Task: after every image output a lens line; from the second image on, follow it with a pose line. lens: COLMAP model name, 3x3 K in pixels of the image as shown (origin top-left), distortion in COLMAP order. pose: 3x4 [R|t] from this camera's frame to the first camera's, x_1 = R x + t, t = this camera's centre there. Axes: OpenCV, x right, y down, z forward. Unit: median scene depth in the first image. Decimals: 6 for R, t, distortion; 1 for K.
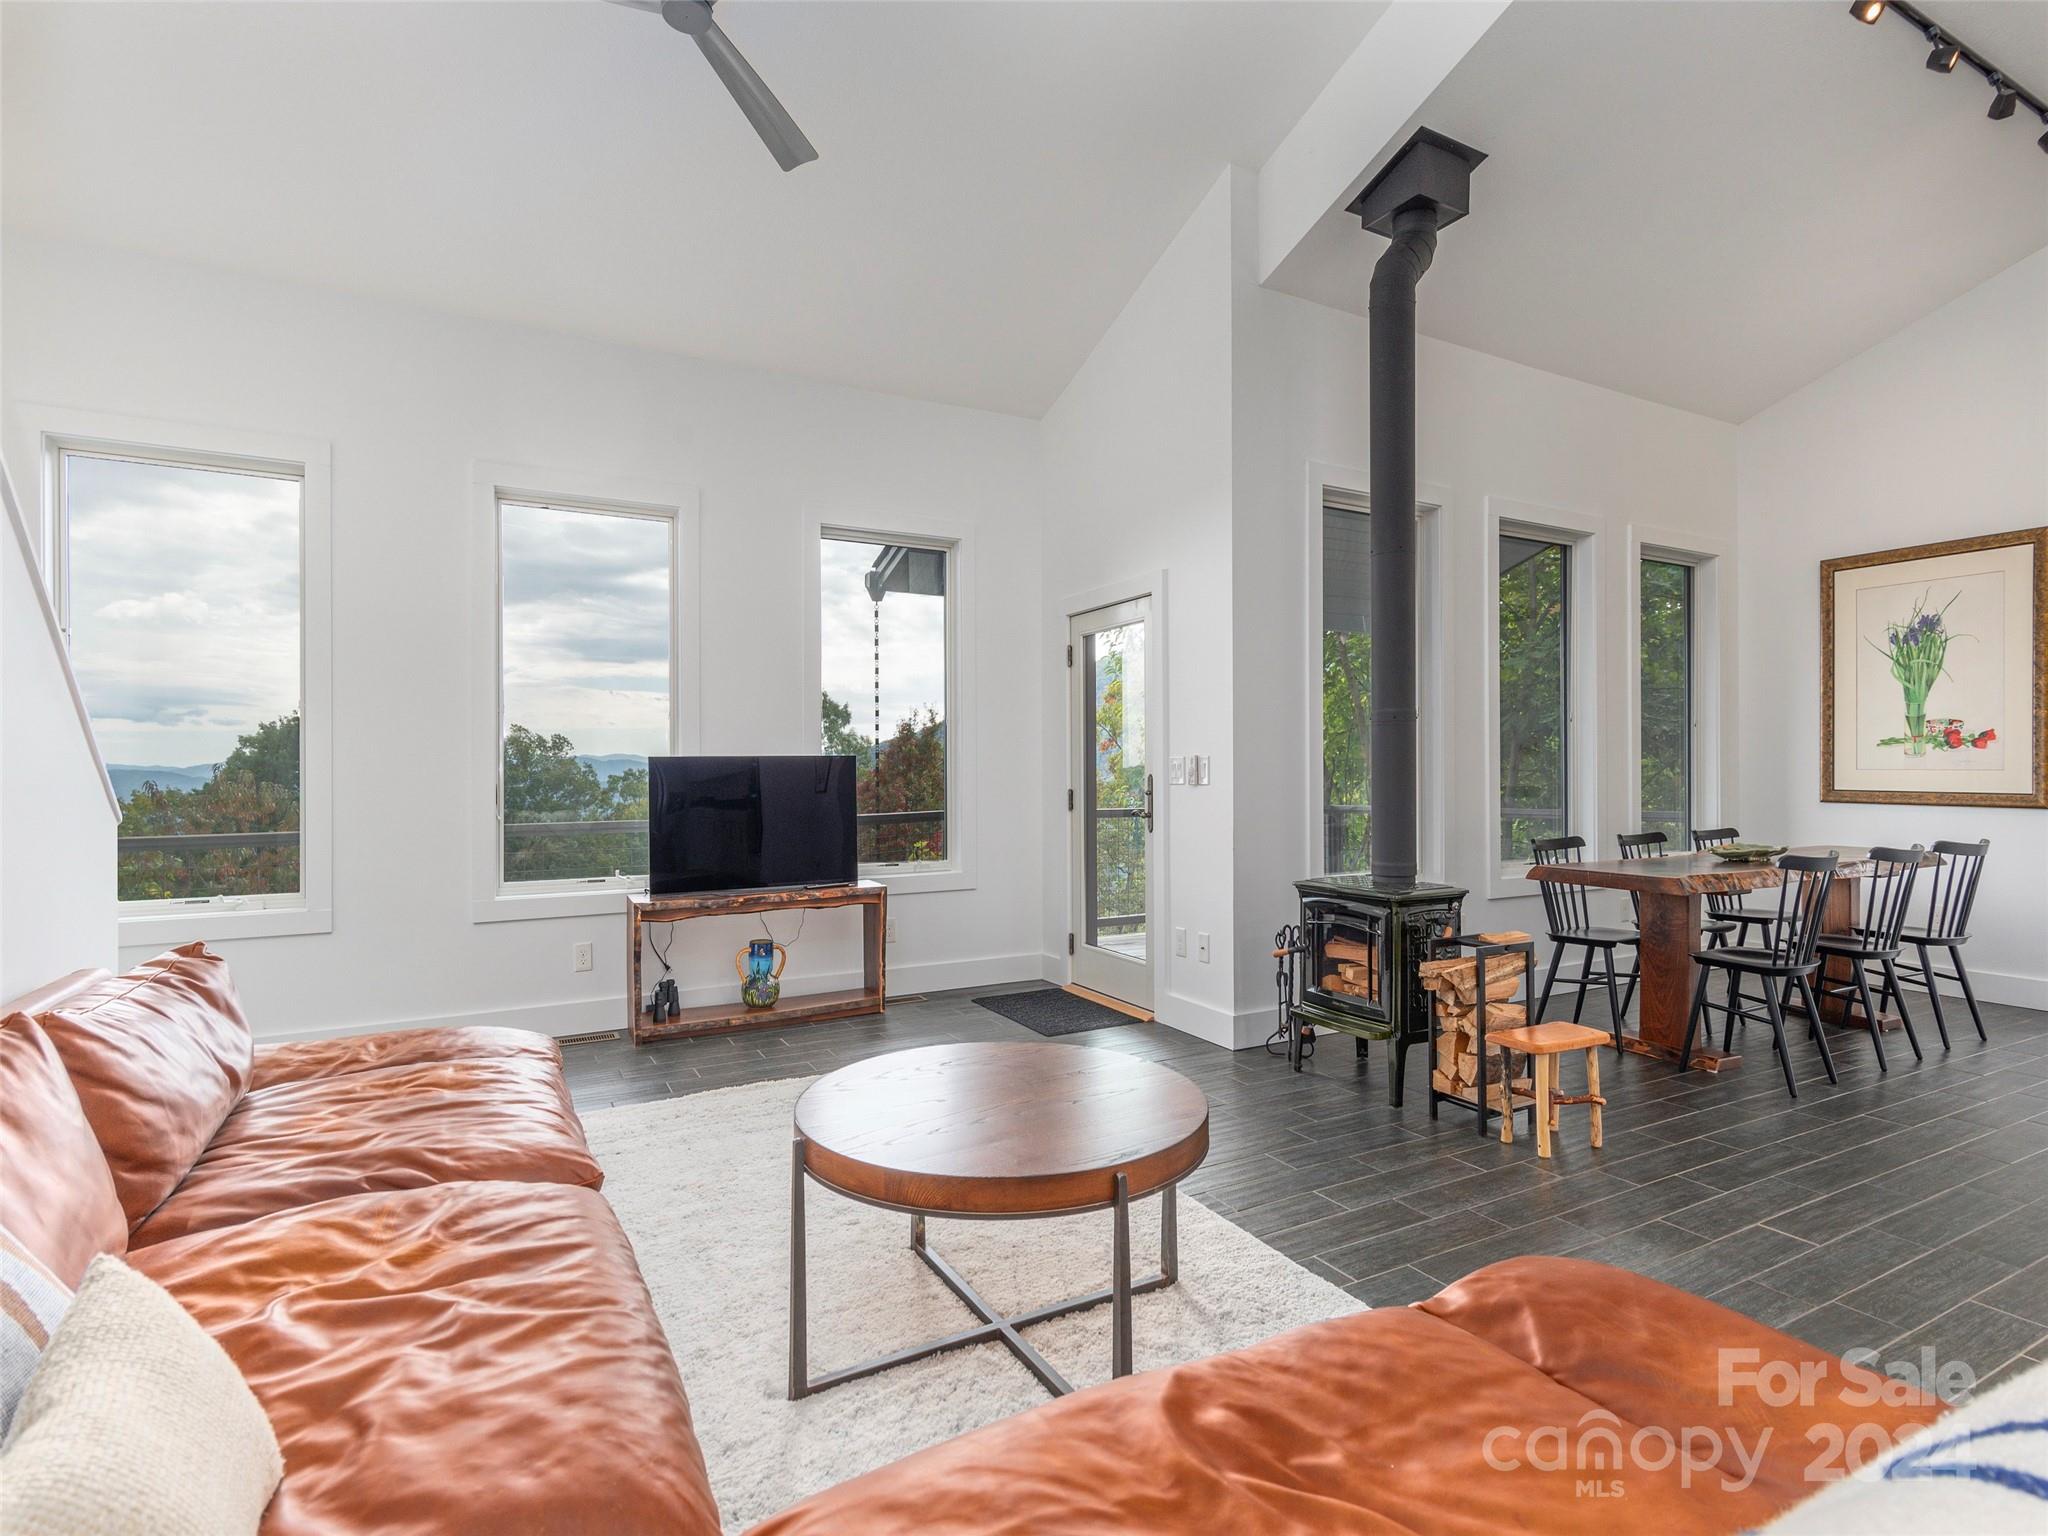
lens RADIAL K [[1015.5, 0, 1023.6], [0, 1015.5, 770.7], [0, 0, 1]] dist [0.007570, 0.002911]
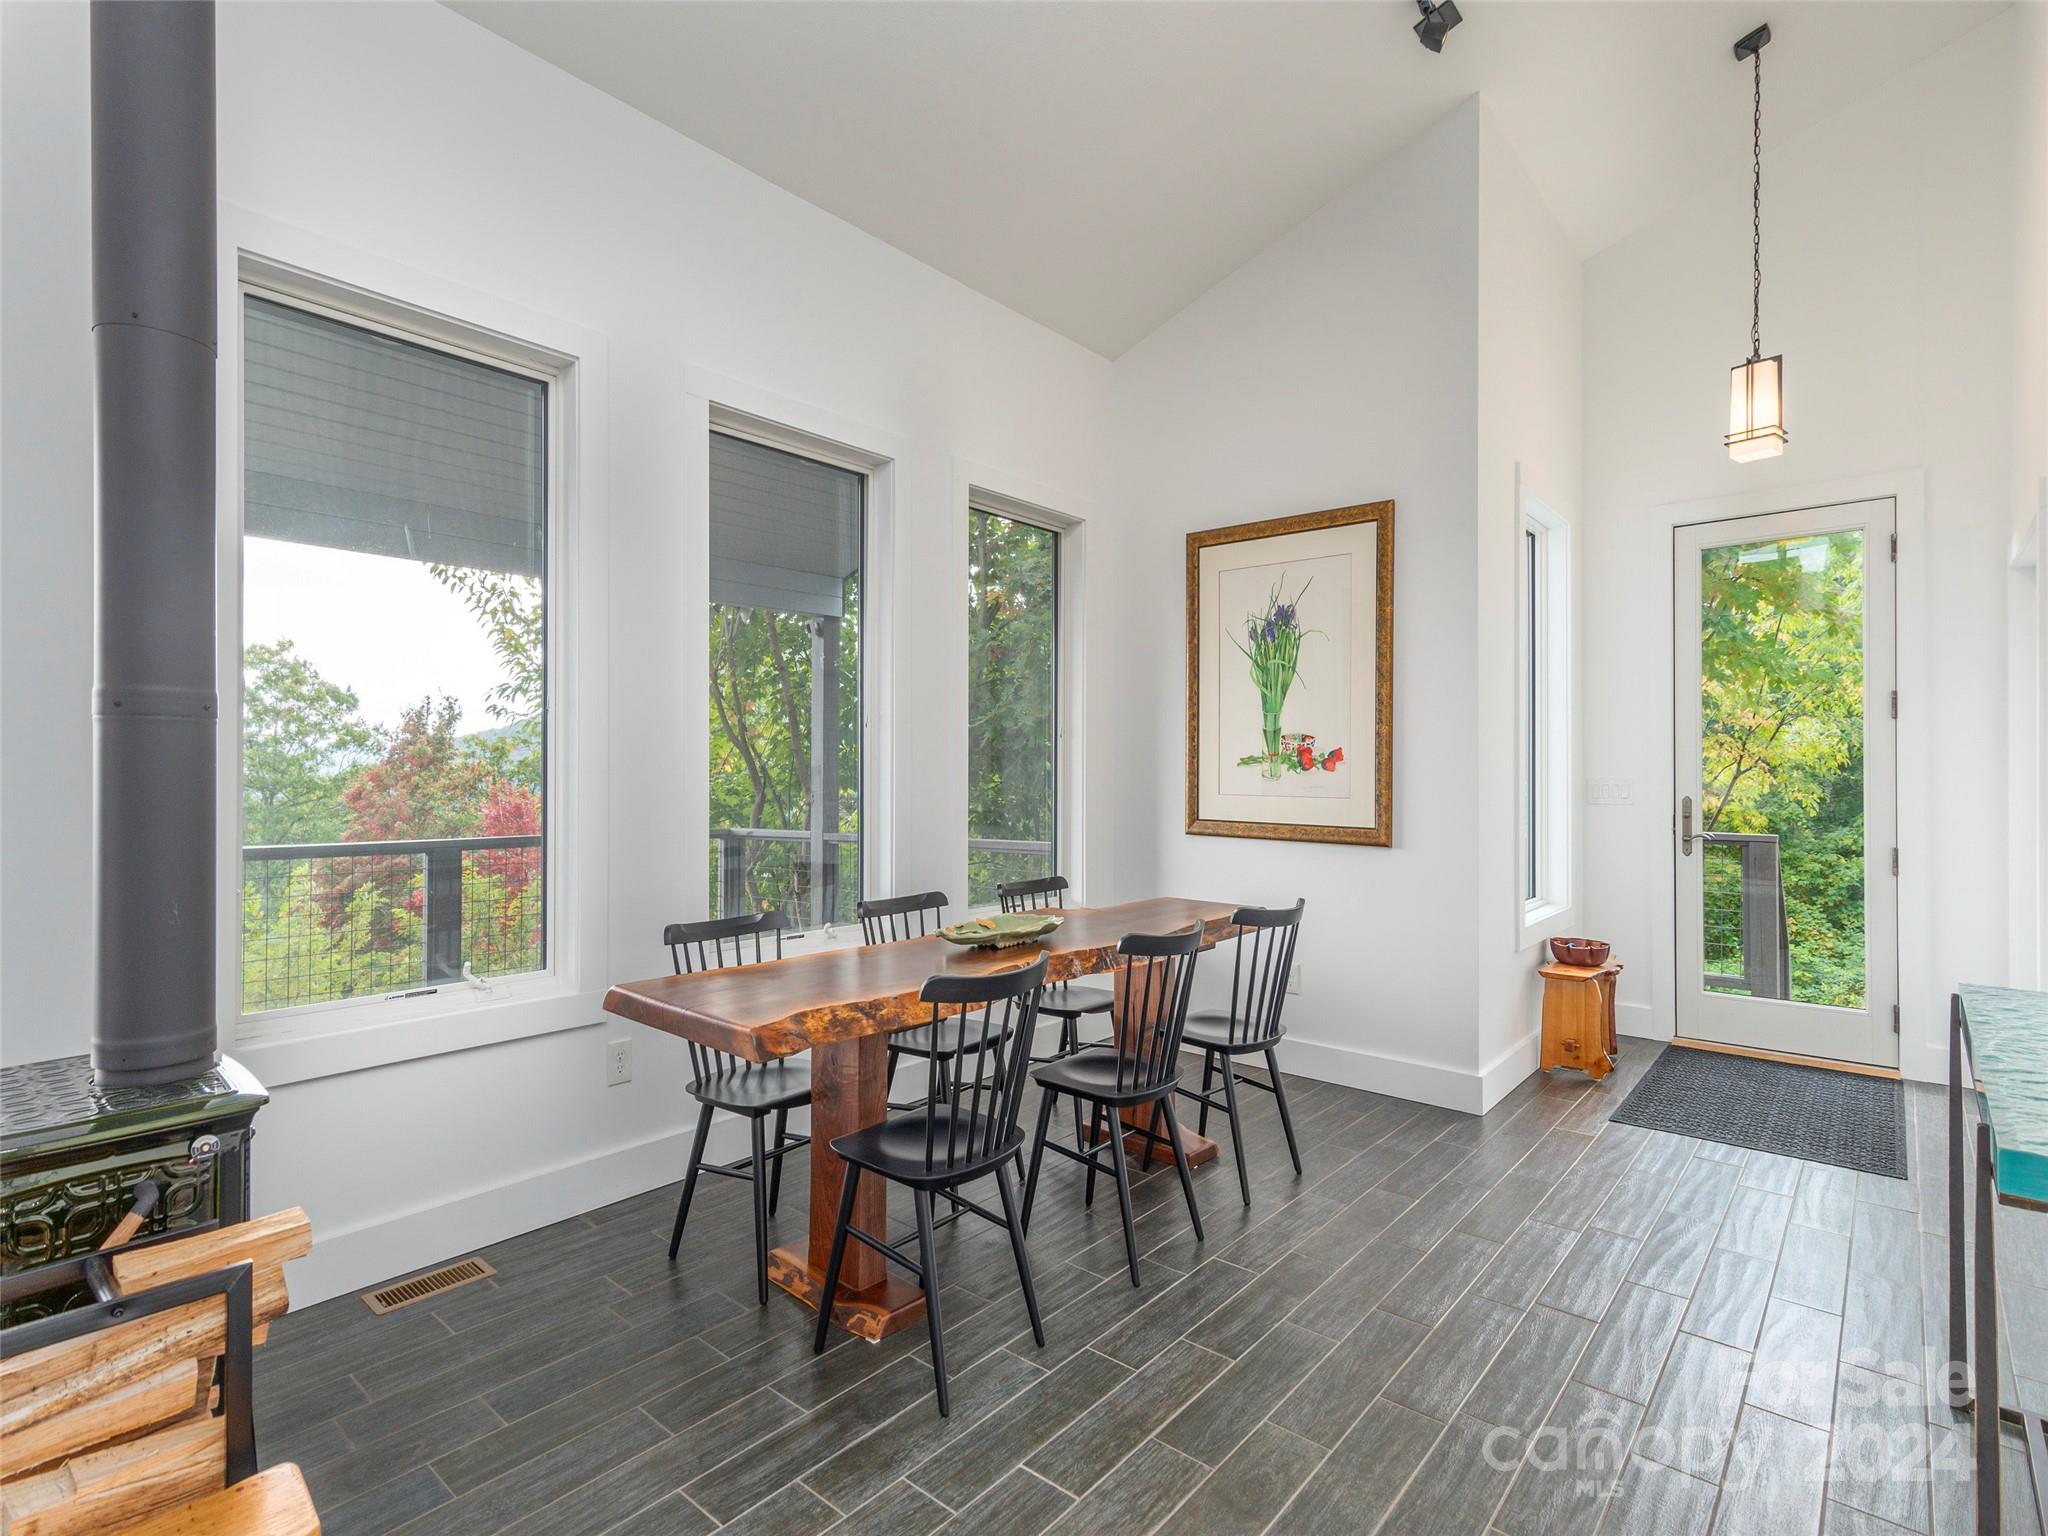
lens RADIAL K [[1015.5, 0, 1023.1], [0, 1015.5, 766.1], [0, 0, 1]] dist [0.007570, 0.002911]
pose [[0.936377, 0.006633, 0.350934, 0.489884], [-0.004903, 0.999971, -0.005818, -0.023080], [-0.350962, 0.003727, 0.936382, 0.383531]]
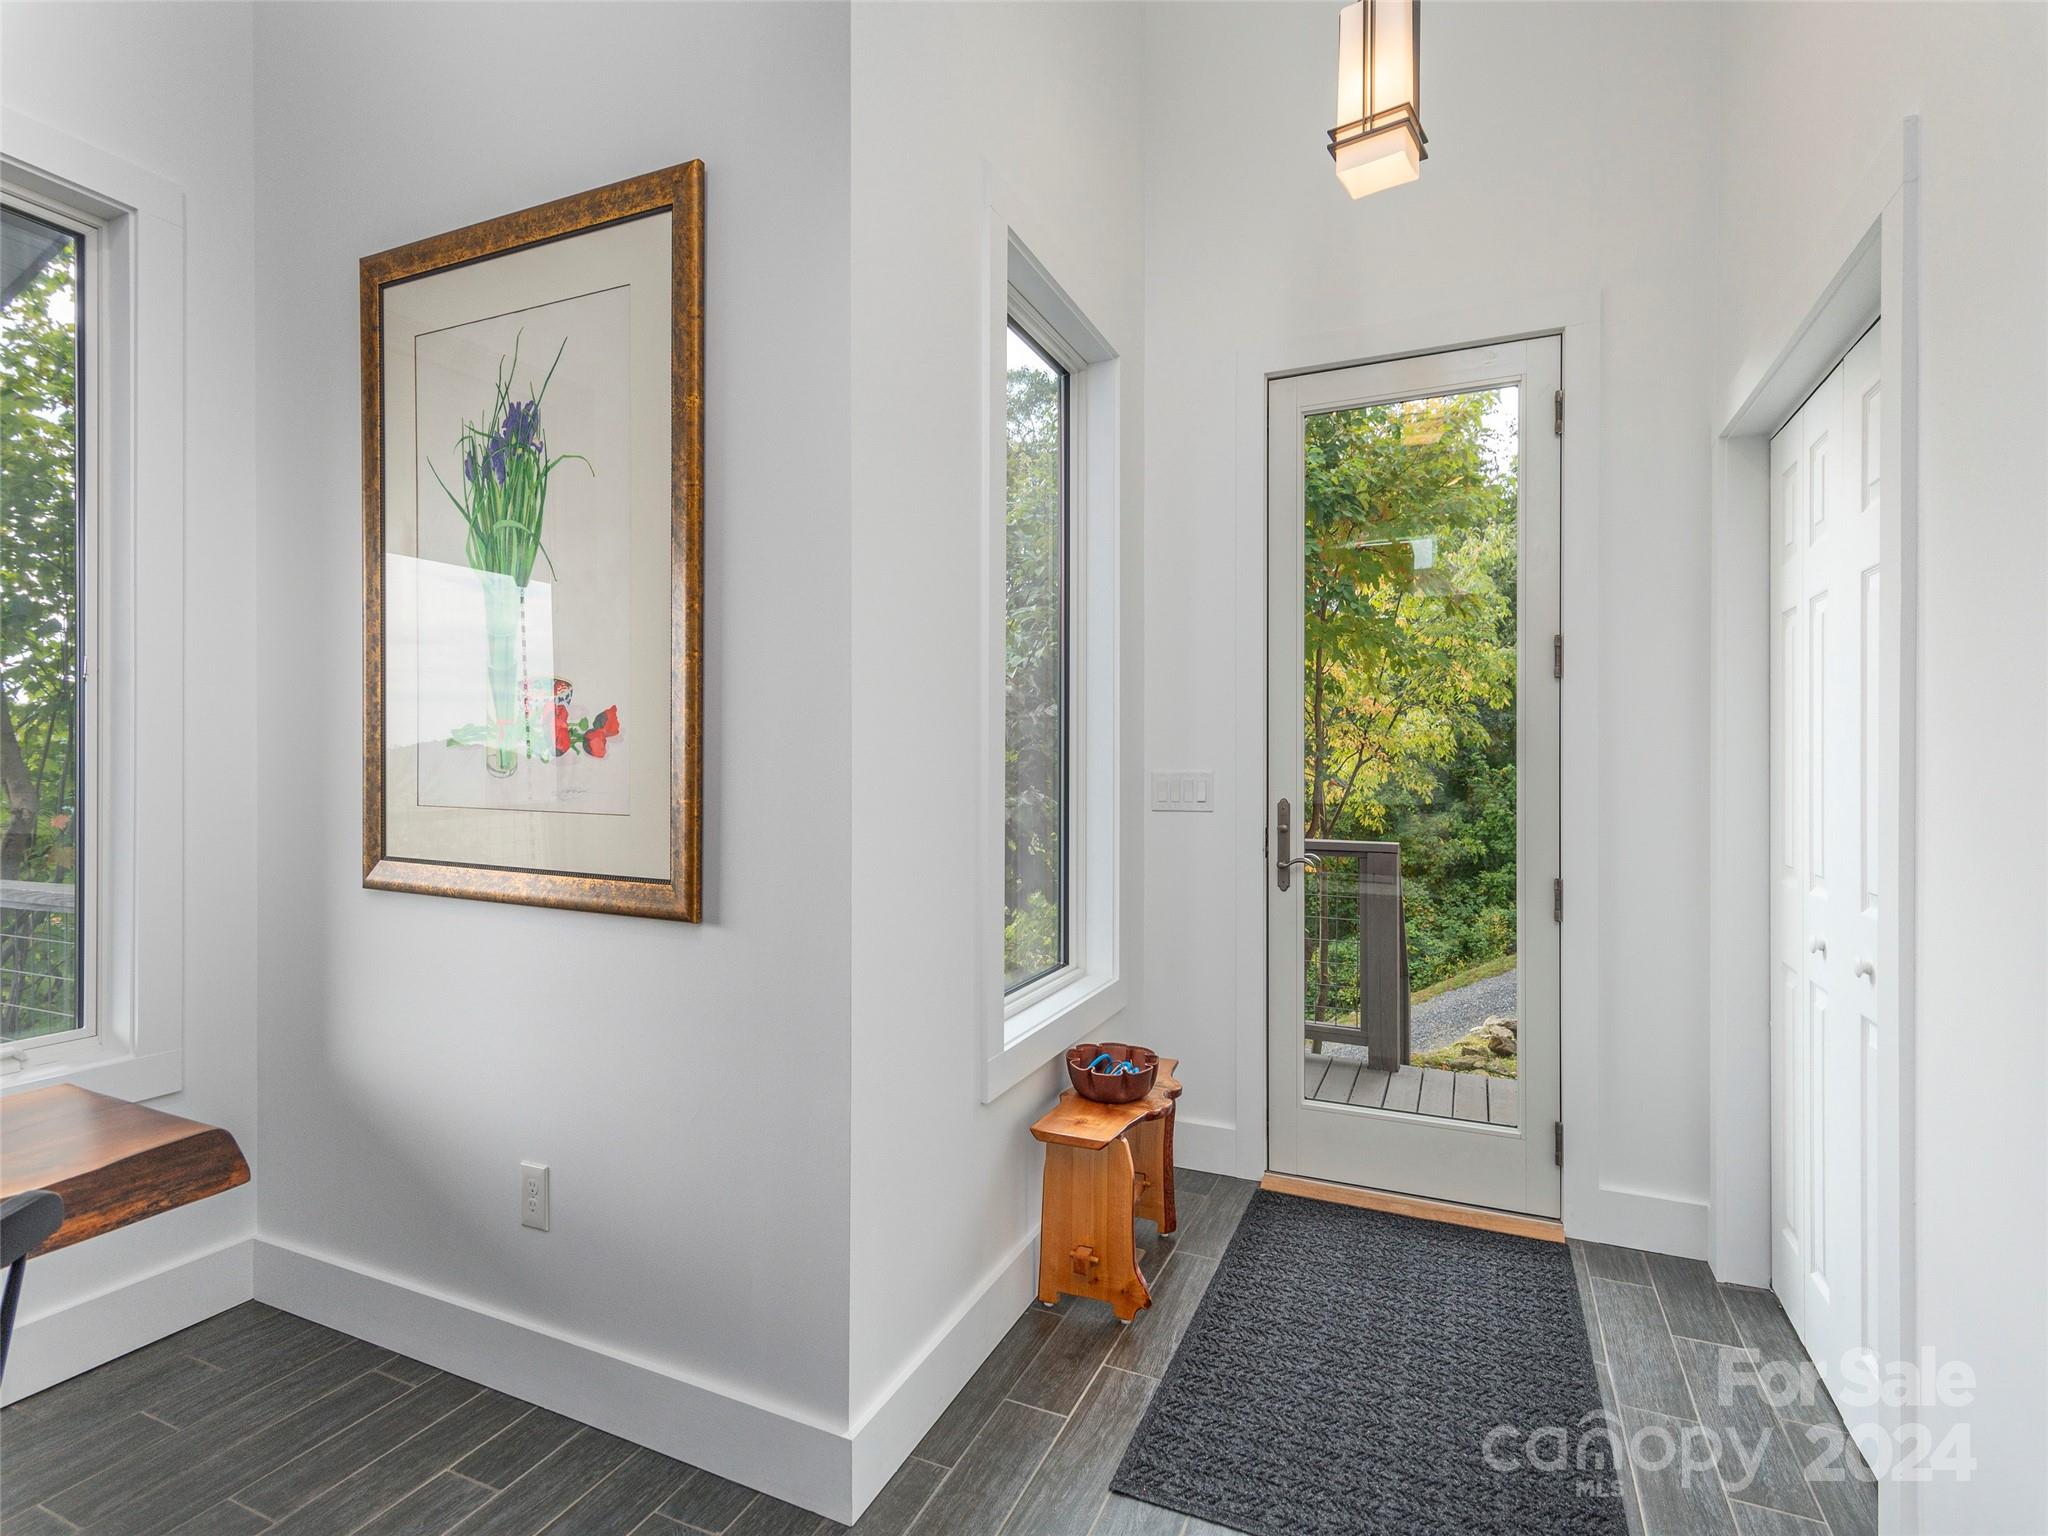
lens RADIAL K [[1015.5, 0, 1028.7], [0, 1015.5, 755.6], [0, 0, 1]] dist [0.007570, 0.002911]
pose [[0.794666, 0.009965, 0.606965, 0.961890], [-0.007671, 0.999950, -0.006374, -0.024301], [-0.606998, 0.000409, 0.794703, 0.698828]]
